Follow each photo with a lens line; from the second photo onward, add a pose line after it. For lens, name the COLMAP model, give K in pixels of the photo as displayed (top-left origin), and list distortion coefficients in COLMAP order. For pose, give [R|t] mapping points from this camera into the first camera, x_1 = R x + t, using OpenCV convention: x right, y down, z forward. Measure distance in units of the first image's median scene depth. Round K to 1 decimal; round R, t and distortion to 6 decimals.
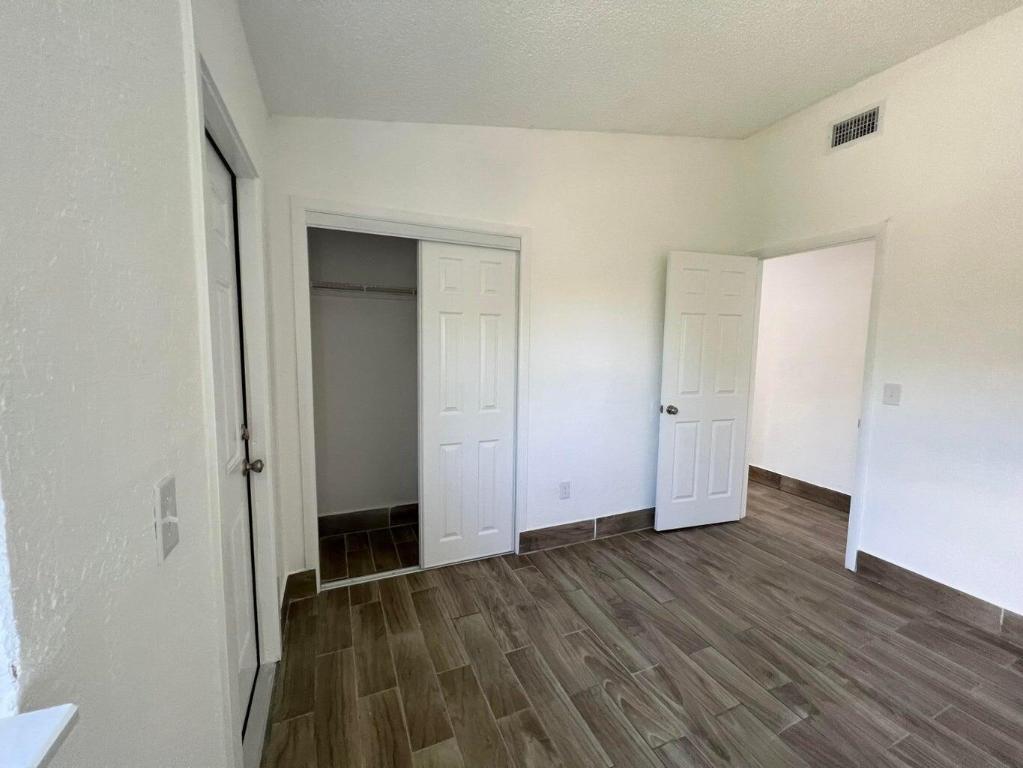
lens RADIAL K [[410.8, 0, 510.9], [0, 410.8, 383.7], [0, 0, 1]] dist [0.002861, 0.000060]
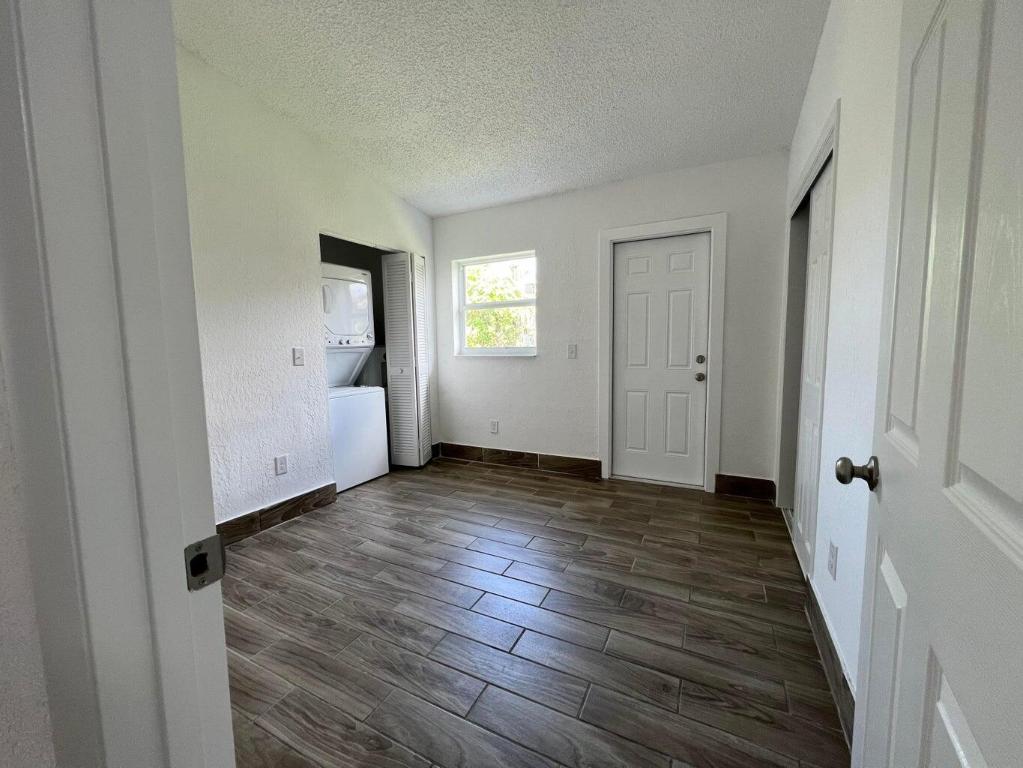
lens RADIAL K [[410.8, 0, 512.9], [0, 410.8, 387.3], [0, 0, 1]] dist [0.002861, 0.000060]
pose [[-0.767759, 0.069295, -0.636980, 1.051620], [-0.052293, 0.984042, 0.170080, -0.032879], [0.638601, 0.163890, -0.751883, 1.515891]]
